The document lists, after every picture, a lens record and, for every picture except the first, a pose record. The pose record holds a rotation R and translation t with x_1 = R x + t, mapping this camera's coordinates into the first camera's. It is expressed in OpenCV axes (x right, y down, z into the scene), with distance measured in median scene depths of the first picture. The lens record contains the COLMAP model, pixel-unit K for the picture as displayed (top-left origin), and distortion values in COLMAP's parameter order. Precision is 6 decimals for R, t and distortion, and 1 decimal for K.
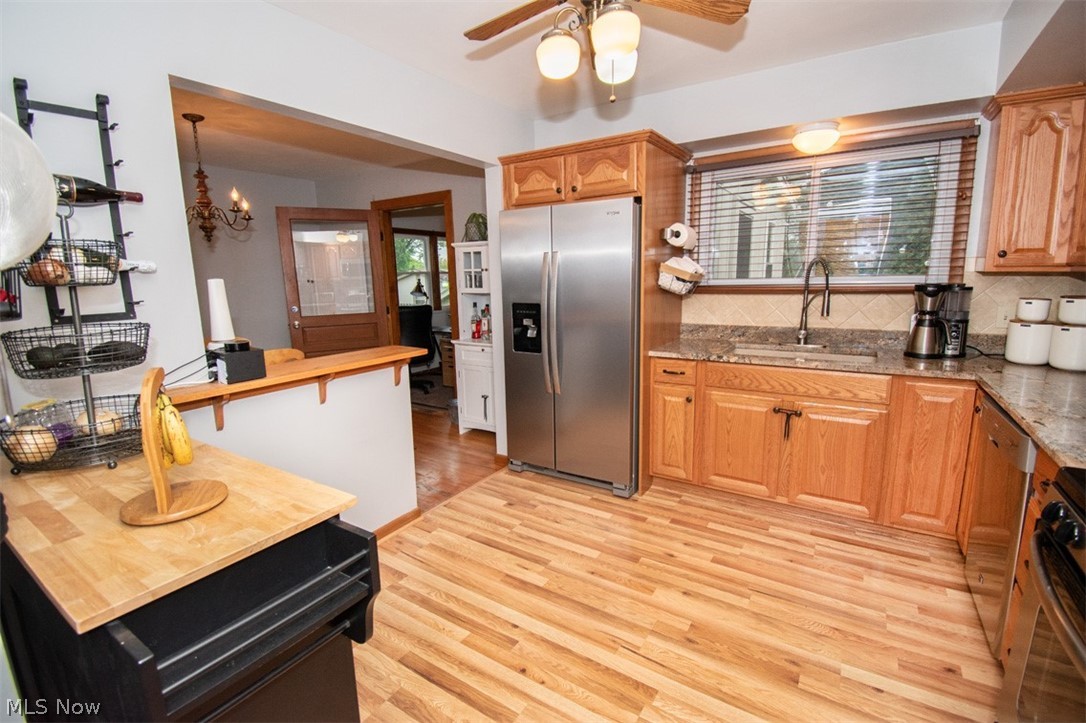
lens RADIAL K [[484.0, 0, 540.2], [0, 484.0, 357.3], [0, 0, 1]] dist [0.021351, -0.026769]
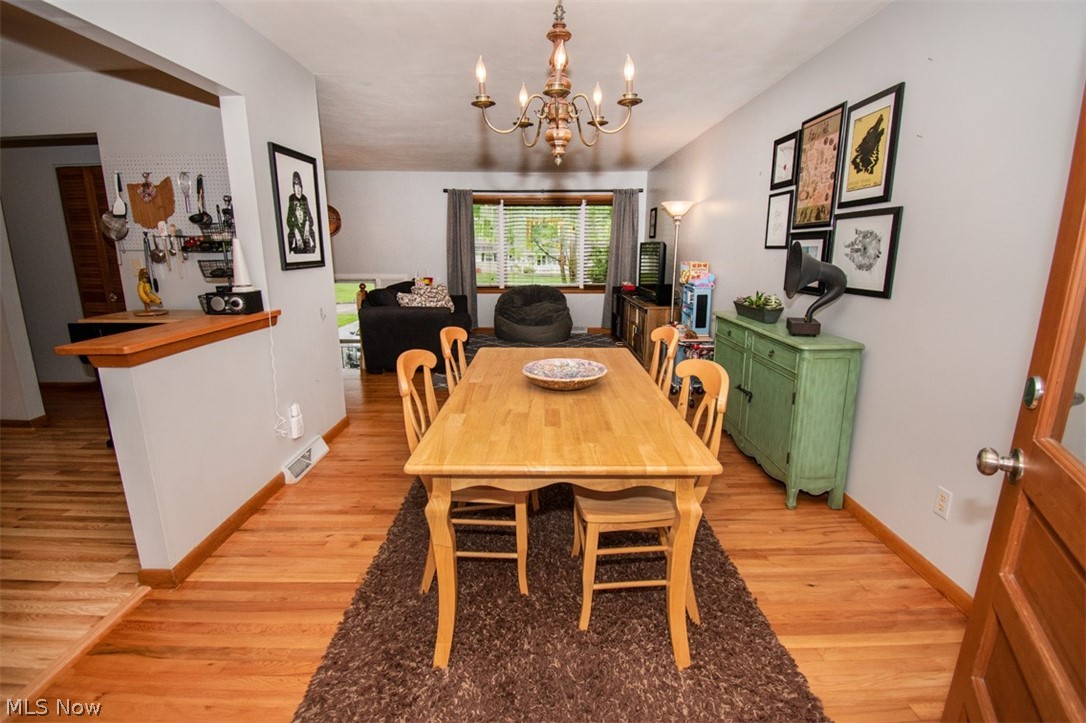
lens RADIAL K [[487.6, 0, 541.1], [0, 487.6, 359.0], [0, 0, 1]] dist [0.023852, -0.028723]
pose [[-0.834396, 0.143049, -0.532279, -0.425027], [-0.077716, 0.925549, 0.370566, -0.296480], [0.545659, 0.350565, -0.761157, 1.838883]]
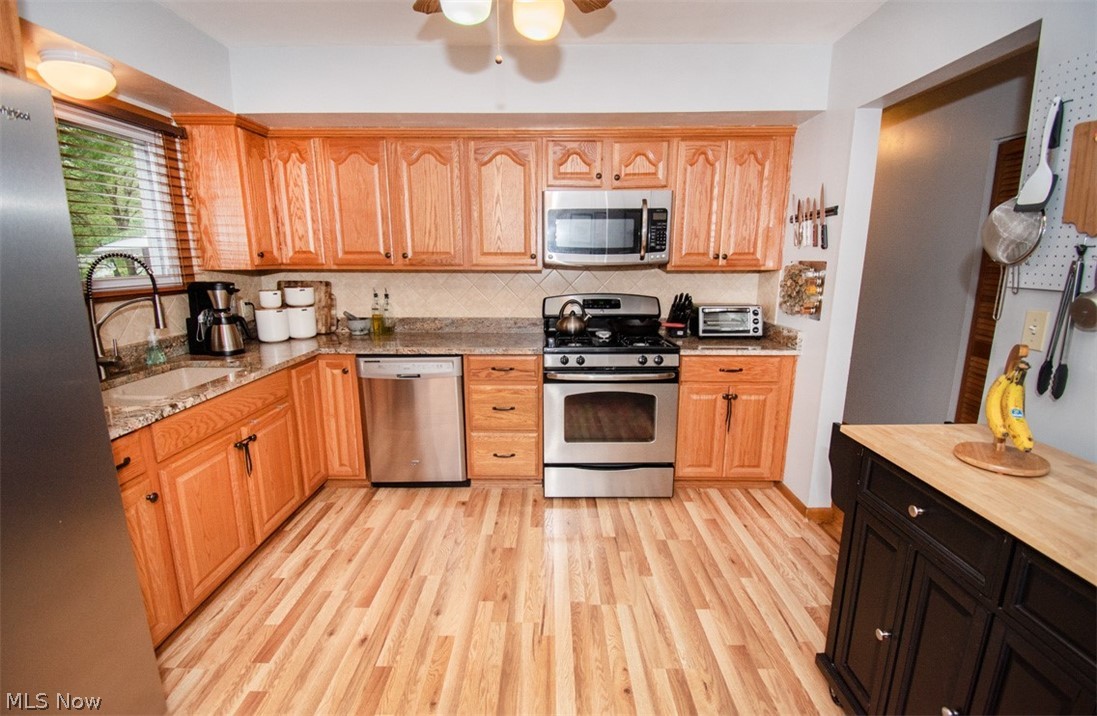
lens RADIAL K [[492.1, 0, 546.5], [0, 492.1, 362.3], [0, 0, 1]] dist [0.021285, -0.022961]
pose [[-0.545615, -0.150192, 0.824468, -0.415126], [0.153486, 0.949259, 0.274499, -0.158443], [-0.823861, 0.276314, -0.494877, 0.920588]]
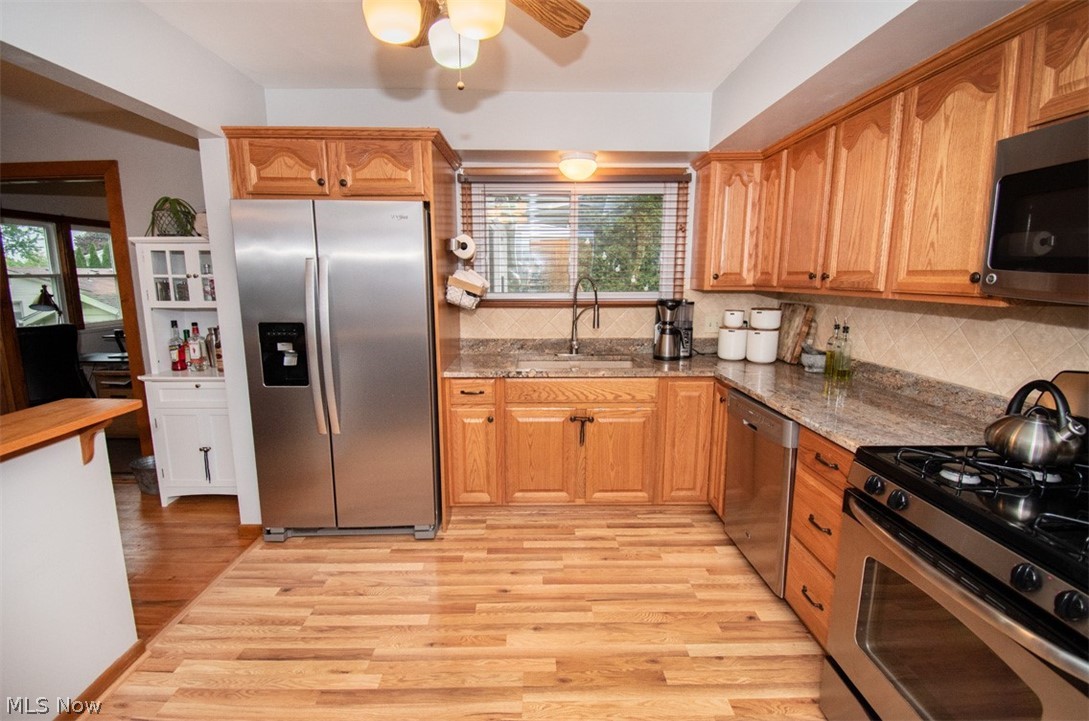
lens RADIAL K [[489.0, 0, 542.6], [0, 489.0, 358.0], [0, 0, 1]] dist [0.023852, -0.028723]
pose [[0.826508, -0.068566, 0.558734, -0.148582], [0.076016, 0.997057, 0.009908, -0.037445], [-0.557769, 0.034284, 0.829288, 0.145257]]
